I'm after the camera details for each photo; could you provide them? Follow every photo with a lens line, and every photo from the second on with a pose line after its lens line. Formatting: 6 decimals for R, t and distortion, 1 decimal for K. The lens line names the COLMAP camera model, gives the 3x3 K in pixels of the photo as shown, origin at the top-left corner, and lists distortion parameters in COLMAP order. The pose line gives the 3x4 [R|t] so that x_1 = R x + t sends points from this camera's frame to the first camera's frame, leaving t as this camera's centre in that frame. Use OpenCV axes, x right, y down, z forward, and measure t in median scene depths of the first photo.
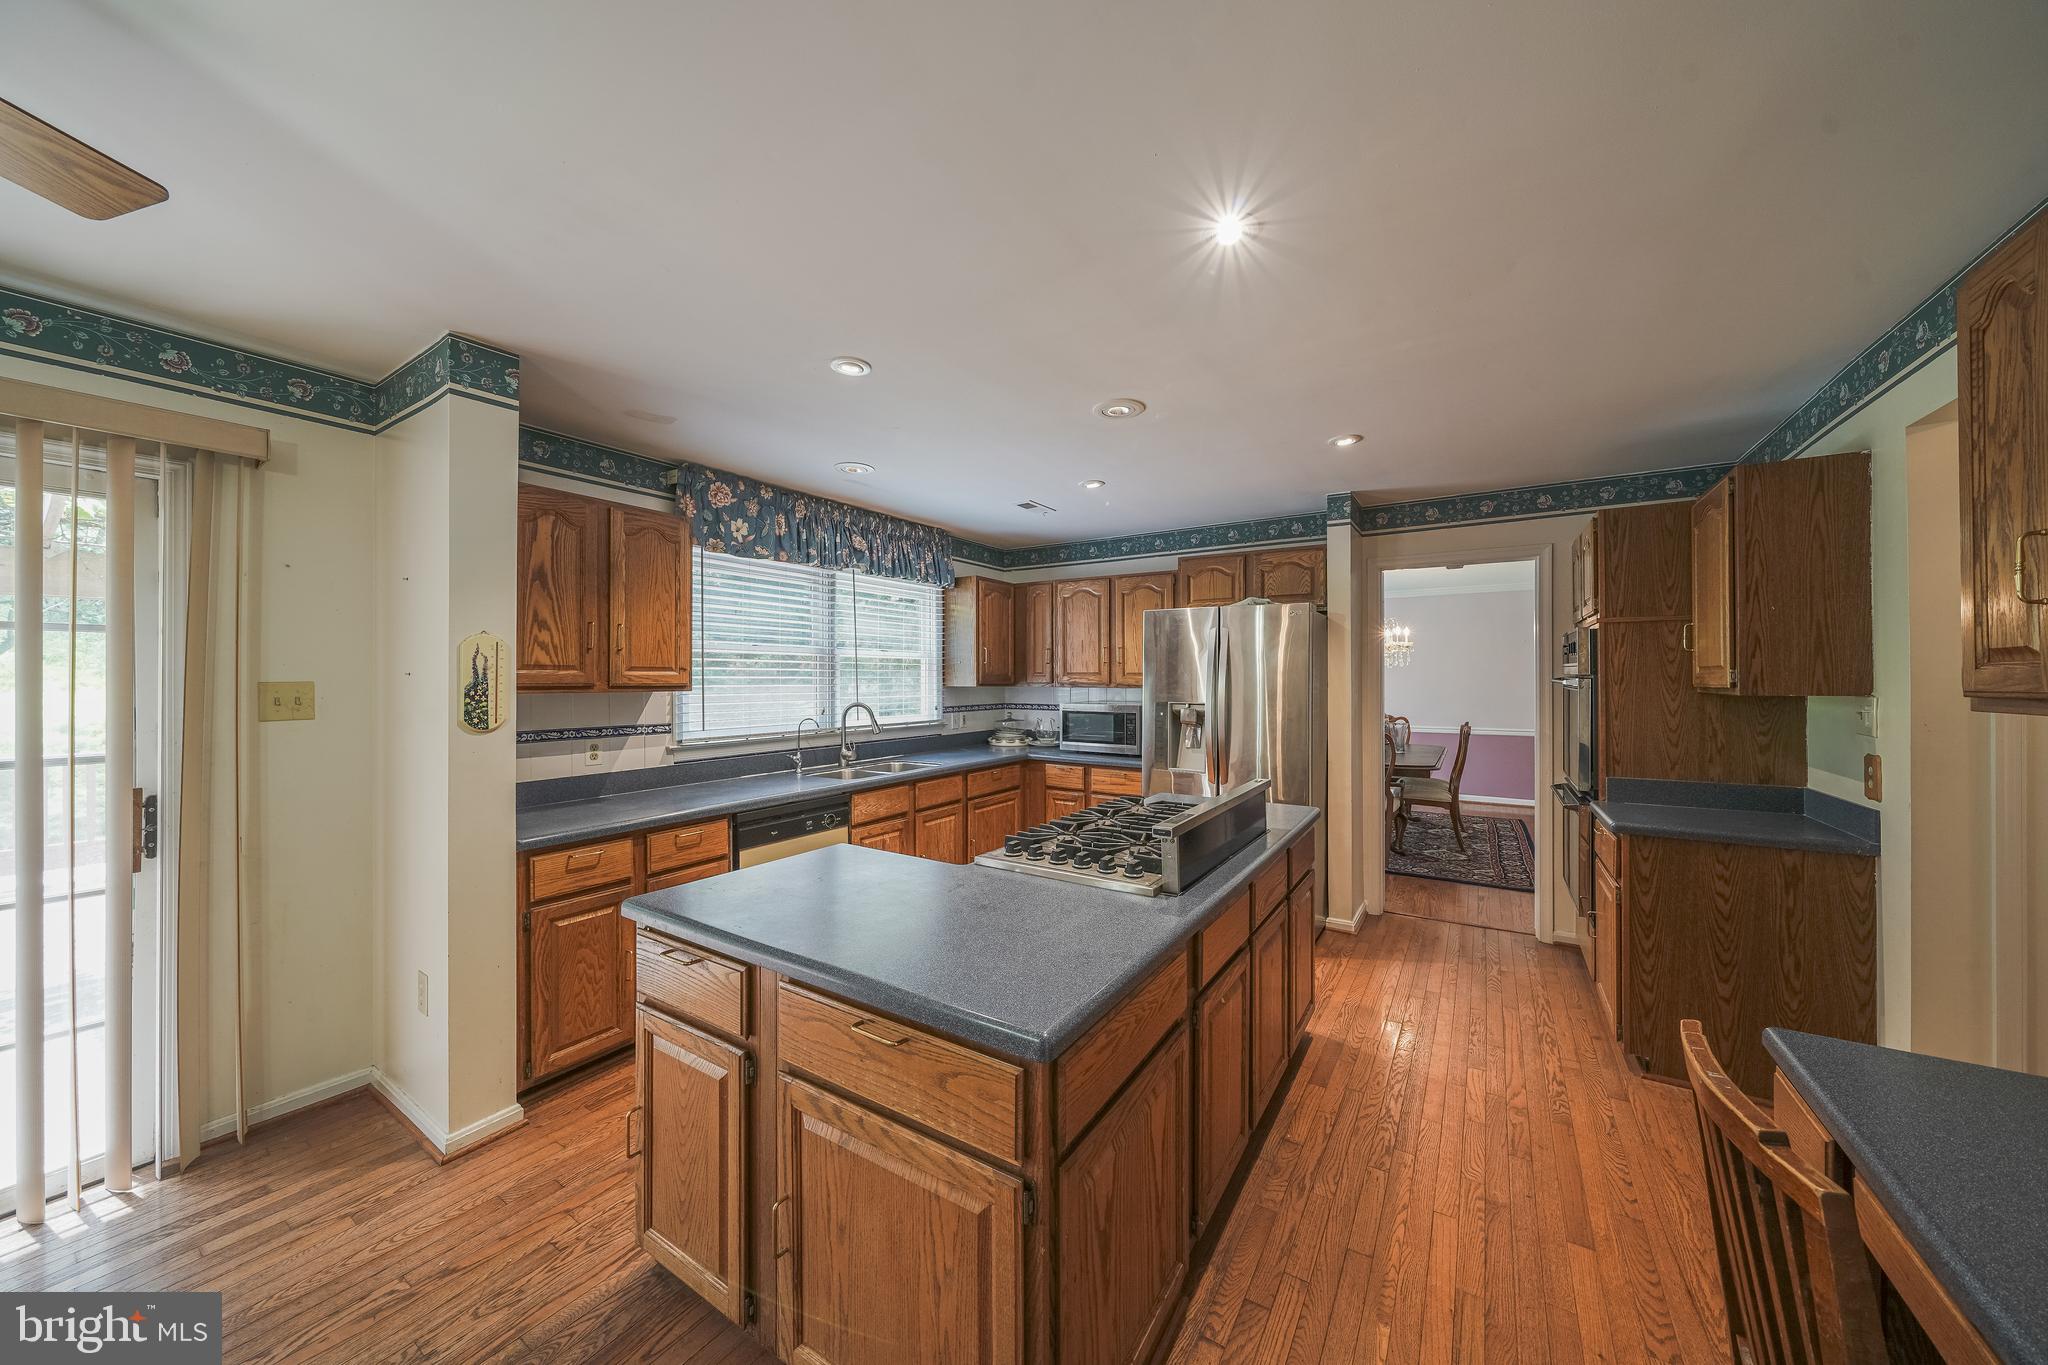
lens RADIAL K [[699.6, 0, 1032.2], [0, 699.6, 676.8], [0, 0, 1]] dist [-0.006395, -0.000184]
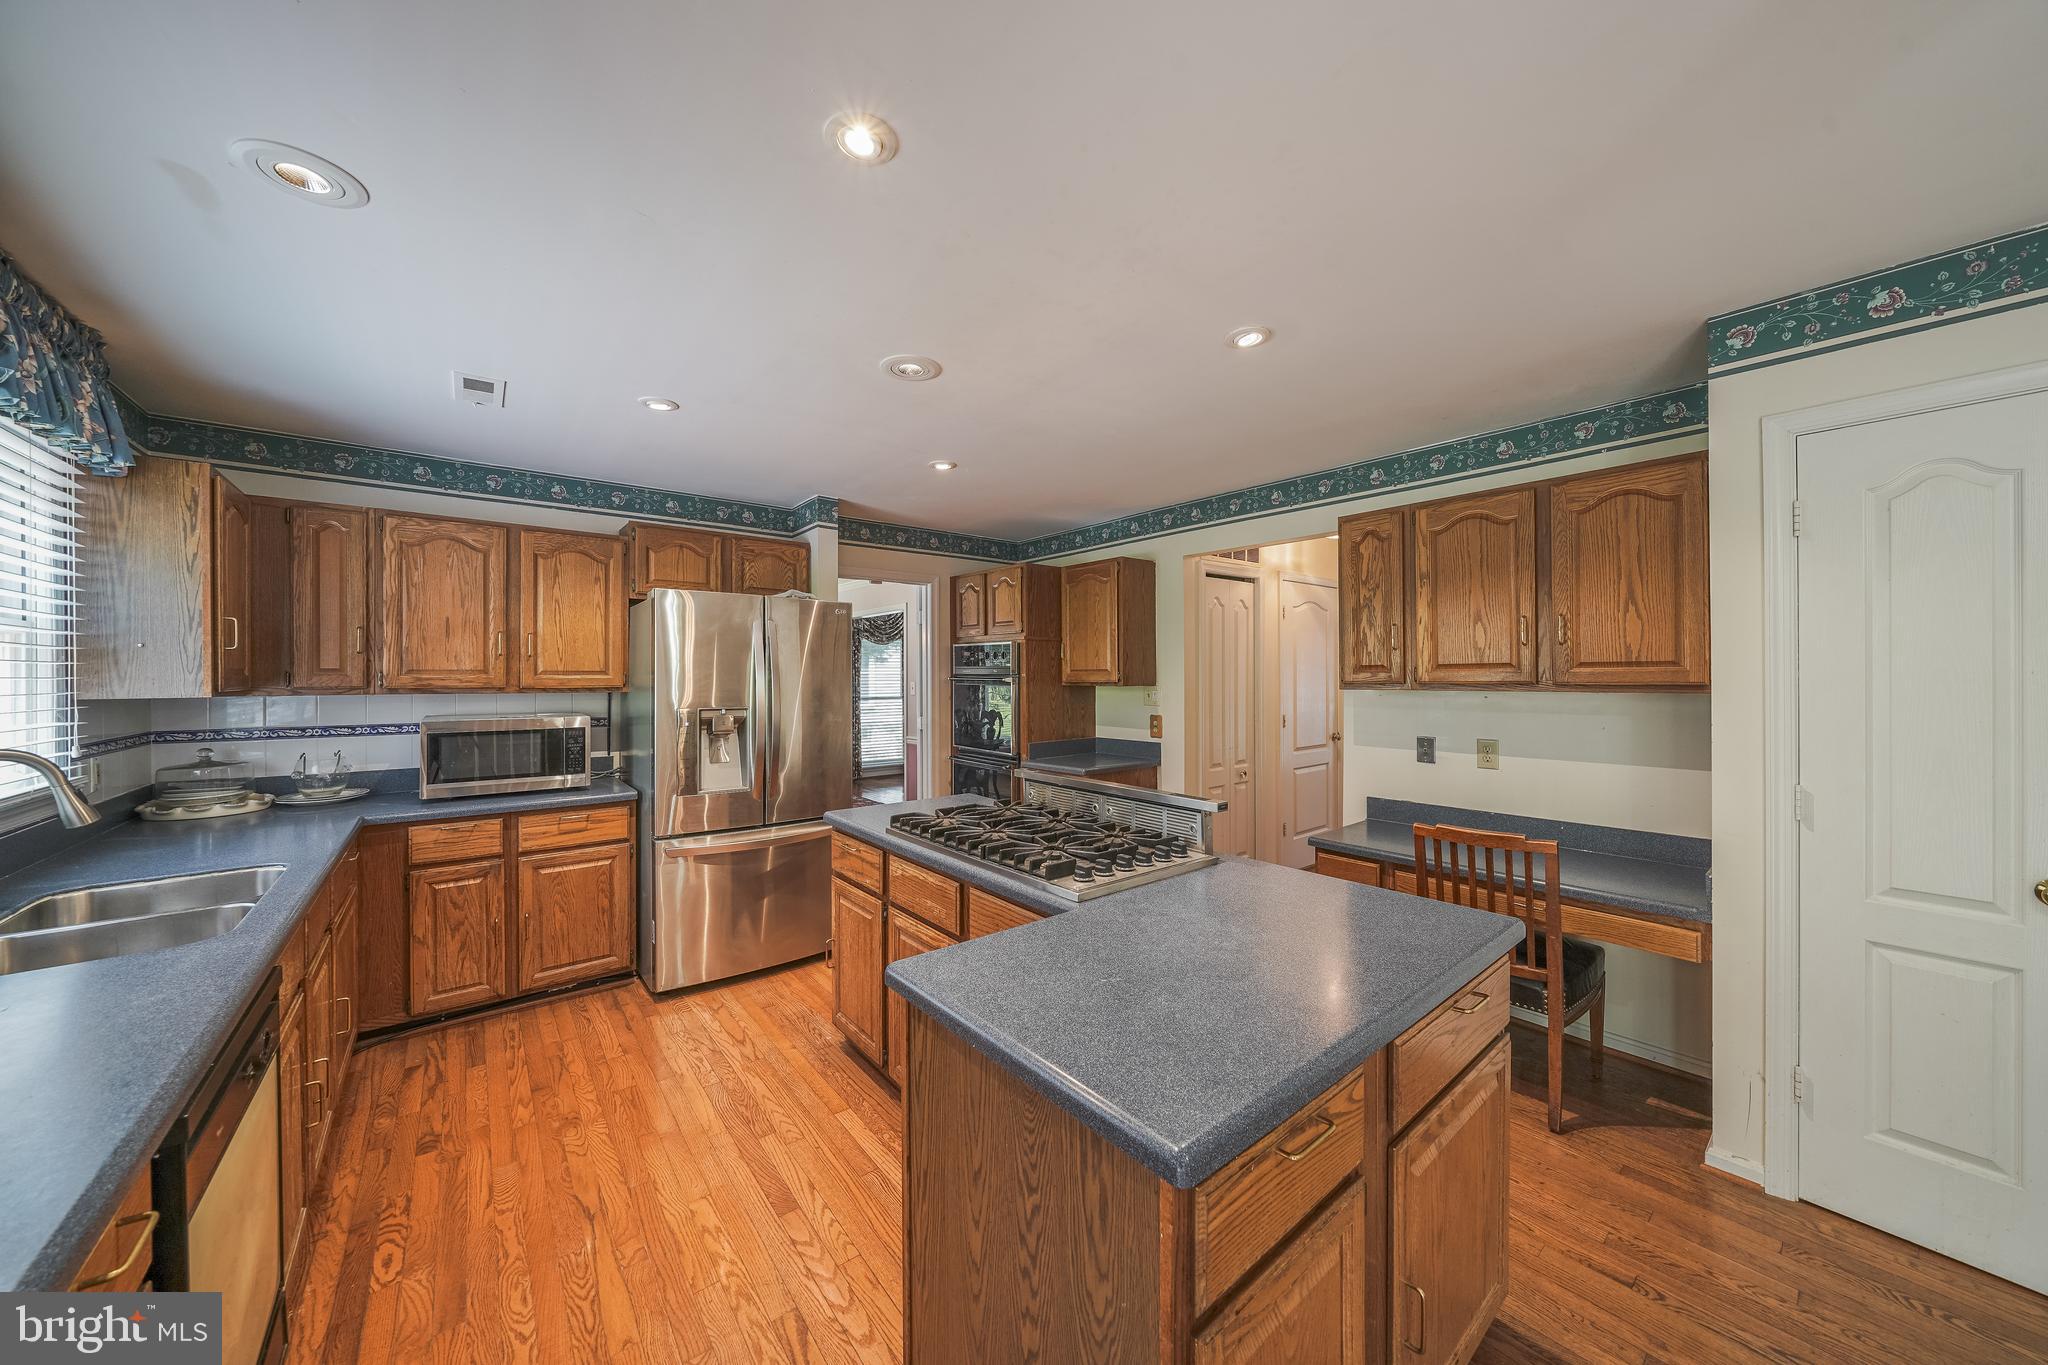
lens RADIAL K [[699.6, 0, 1031.9], [0, 699.6, 679.0], [0, 0, 1]] dist [-0.006395, -0.000184]
pose [[0.304837, -0.004790, 0.952392, -0.601511], [0.001066, 0.999988, 0.004689, -0.000582], [-0.952404, -0.000414, 0.304839, 0.543776]]
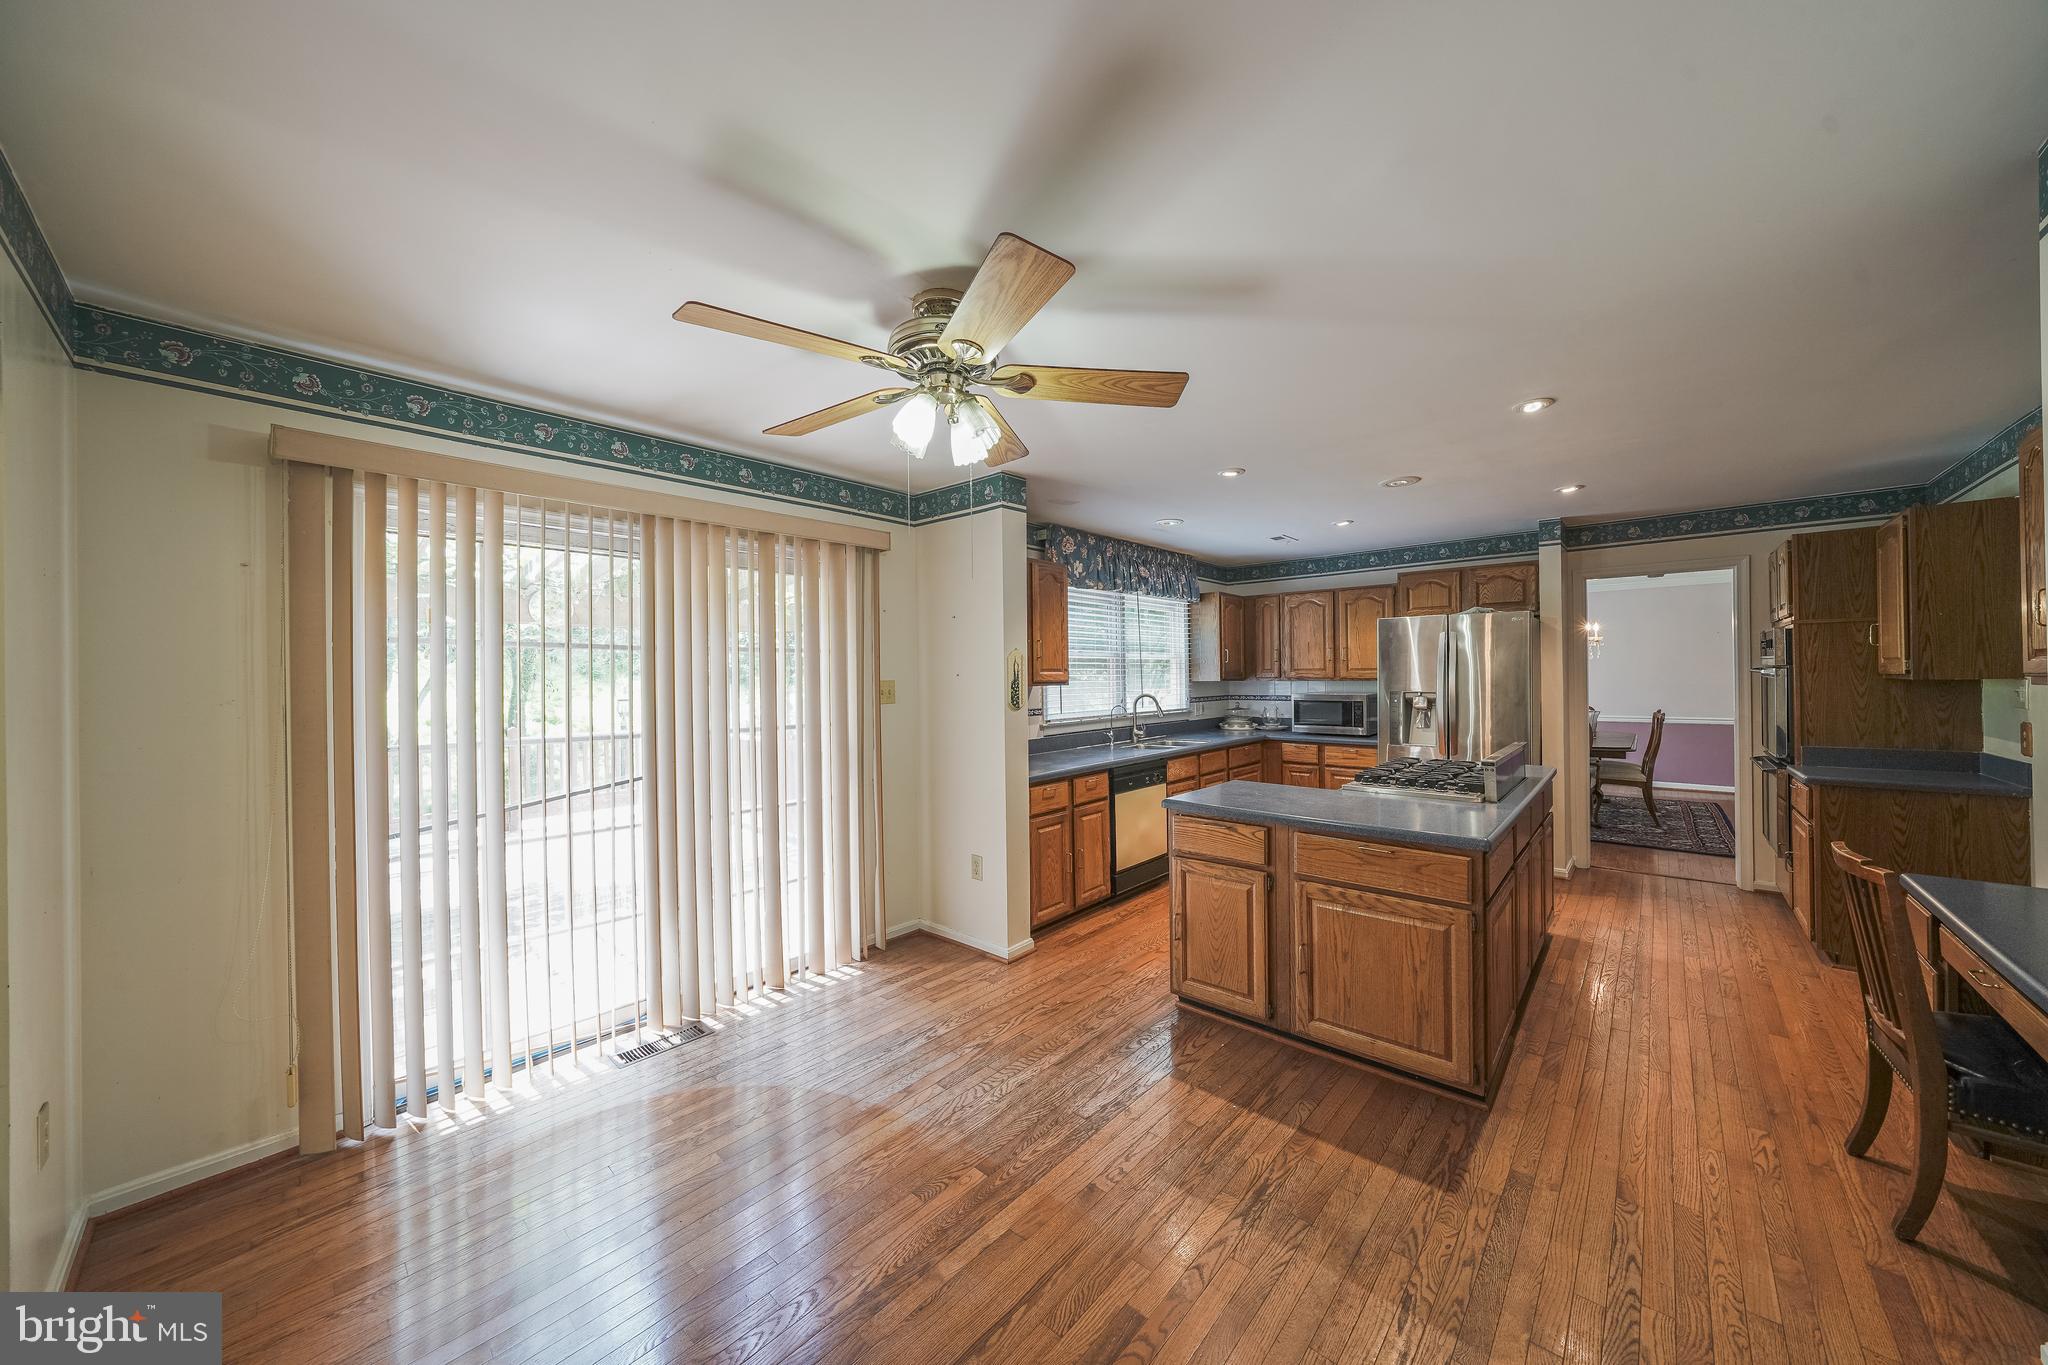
lens RADIAL K [[699.6, 0, 1032.9], [0, 699.6, 676.5], [0, 0, 1]] dist [-0.006395, -0.000184]
pose [[0.987558, -0.011419, -0.156837, -0.357201], [0.011970, 0.999925, 0.002571, -0.002091], [0.156796, -0.004417, 0.987621, -0.465827]]
